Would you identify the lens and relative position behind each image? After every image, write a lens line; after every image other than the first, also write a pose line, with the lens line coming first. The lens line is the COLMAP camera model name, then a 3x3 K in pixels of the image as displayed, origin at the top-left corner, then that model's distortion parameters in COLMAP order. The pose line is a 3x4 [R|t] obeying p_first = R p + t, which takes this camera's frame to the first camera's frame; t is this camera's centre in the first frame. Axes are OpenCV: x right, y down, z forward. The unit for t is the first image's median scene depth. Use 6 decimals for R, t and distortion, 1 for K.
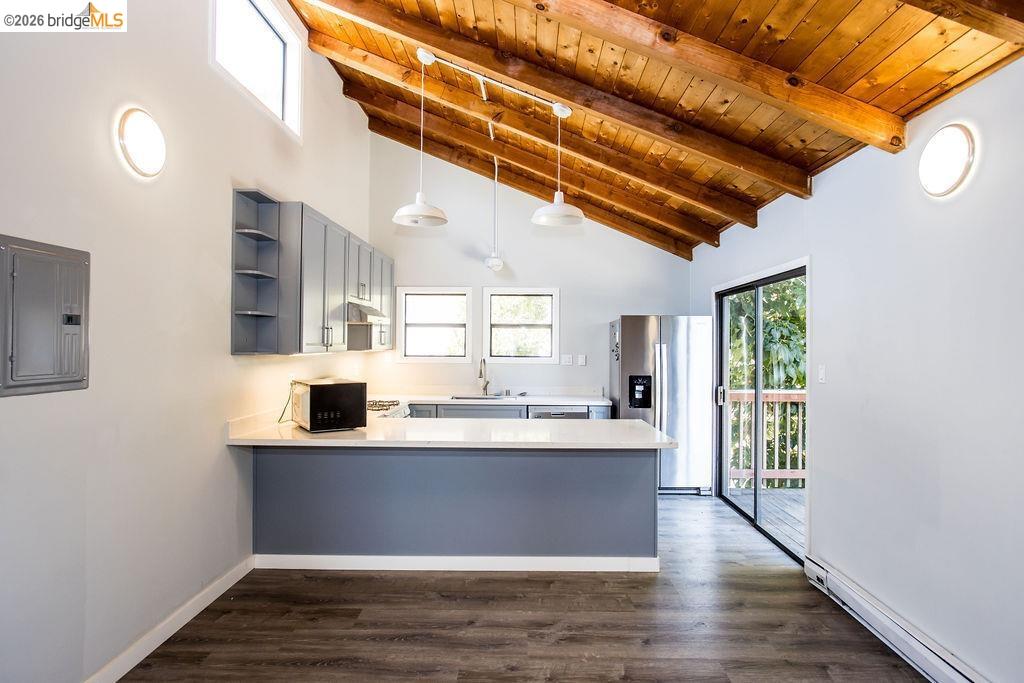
lens RADIAL K [[475.8, 0, 528.2], [0, 475.8, 334.6], [0, 0, 1]] dist [-0.042061, 0.021218]
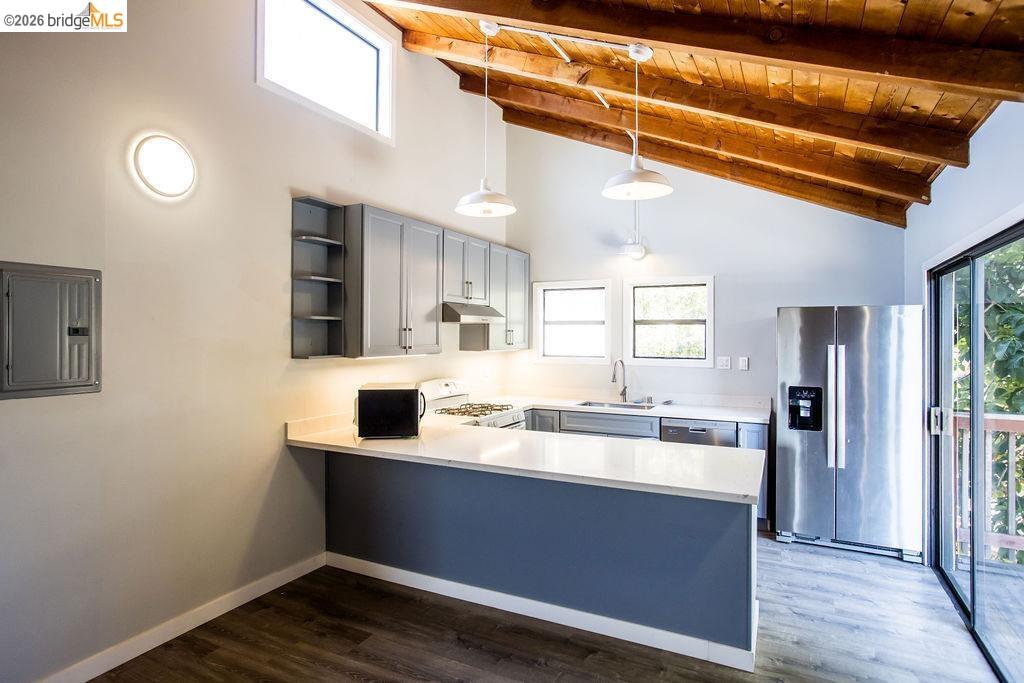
lens RADIAL K [[503.9, 0, 513.0], [0, 503.9, 333.7], [0, 0, 1]] dist [-0.044362, 0.026728]
pose [[0.914340, -0.007132, -0.404884, 0.170578], [0.009915, 0.999939, 0.004776, -0.008063], [0.404826, -0.008382, 0.914355, 0.119709]]
